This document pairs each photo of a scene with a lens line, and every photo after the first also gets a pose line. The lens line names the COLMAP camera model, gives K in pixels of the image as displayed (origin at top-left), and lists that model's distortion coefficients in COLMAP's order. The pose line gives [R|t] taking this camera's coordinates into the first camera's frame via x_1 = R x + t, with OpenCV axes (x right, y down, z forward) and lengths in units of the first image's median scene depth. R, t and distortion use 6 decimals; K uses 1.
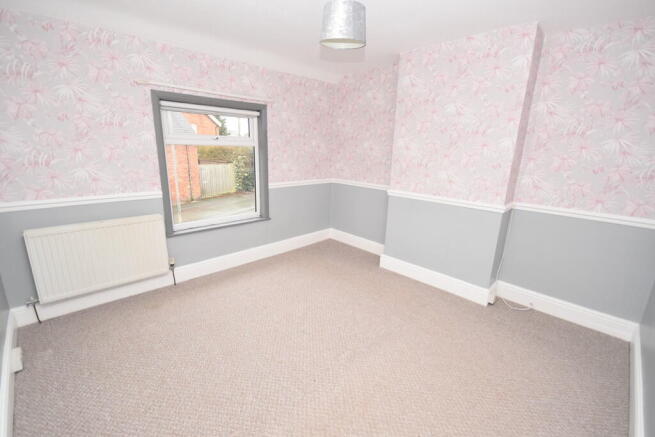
lens RADIAL K [[285.1, 0, 329.3], [0, 285.1, 219.3], [0, 0, 1]] dist [-0.003579, -0.003437]
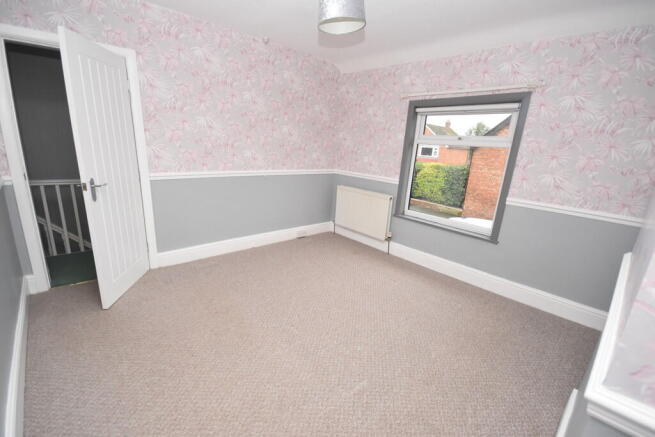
lens RADIAL K [[285.1, 0, 316.4], [0, 285.1, 214.4], [0, 0, 1]] dist [-0.003579, -0.003437]
pose [[-0.057848, 0.228094, -0.971919, 0.667257], [-0.287648, 0.928454, 0.235014, -0.138189], [0.955988, 0.293165, 0.011902, 0.632115]]
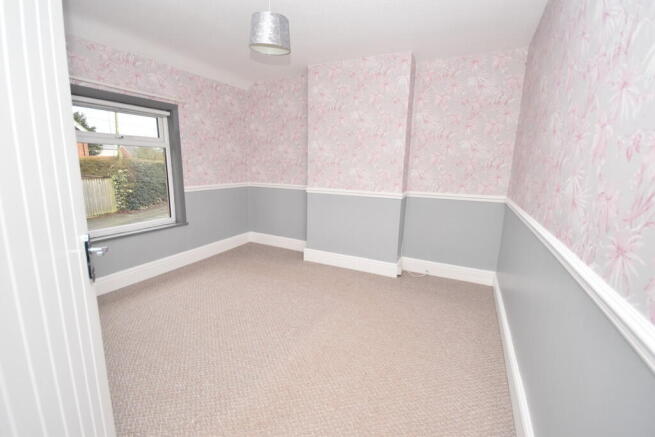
lens RADIAL K [[285.1, 0, 330.8], [0, 285.1, 217.5], [0, 0, 1]] dist [-0.003579, -0.003437]
pose [[0.941984, -0.071868, 0.327873, -0.084007], [0.087953, 0.995528, -0.034478, 0.064992], [-0.323928, 0.061316, 0.944093, -0.063787]]
